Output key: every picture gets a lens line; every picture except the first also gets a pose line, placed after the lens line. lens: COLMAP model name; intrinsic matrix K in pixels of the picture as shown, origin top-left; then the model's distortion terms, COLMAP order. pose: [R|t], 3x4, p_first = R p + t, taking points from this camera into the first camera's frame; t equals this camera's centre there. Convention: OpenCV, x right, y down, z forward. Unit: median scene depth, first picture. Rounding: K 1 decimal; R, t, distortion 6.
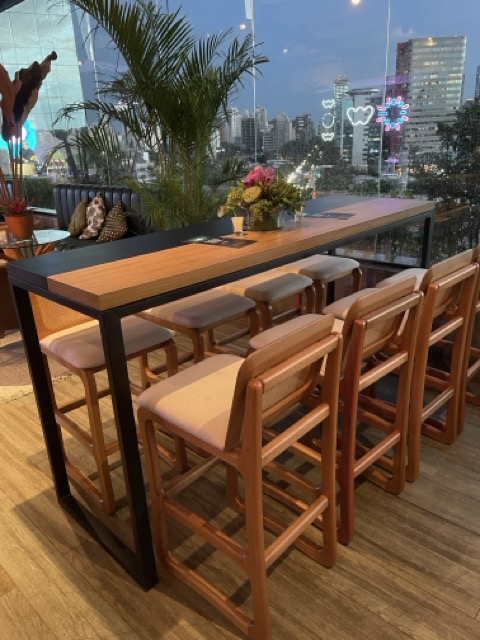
lens RADIAL K [[488.0, 0, 240.7], [0, 488.0, 320.7], [0, 0, 1]] dist [0.009840, 0.001898]
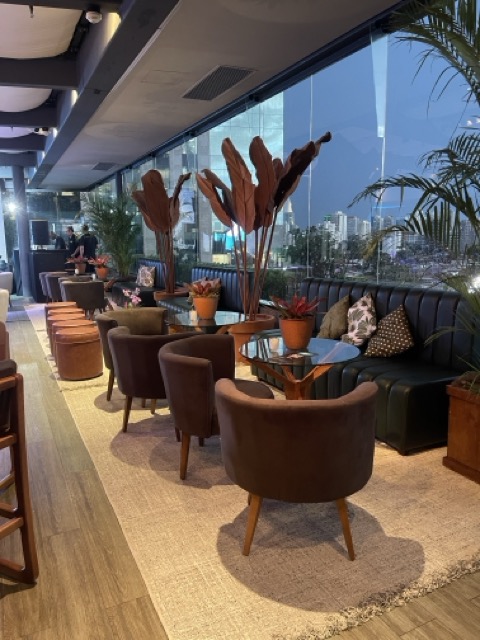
lens RADIAL K [[488.0, 0, 239.6], [0, 488.0, 321.0], [0, 0, 1]] dist [0.009840, 0.001898]
pose [[0.936411, 0.088756, -0.339495, -0.215416], [-0.149459, 0.976219, -0.157029, -0.062891], [0.317485, 0.197784, 0.927408, 0.218213]]
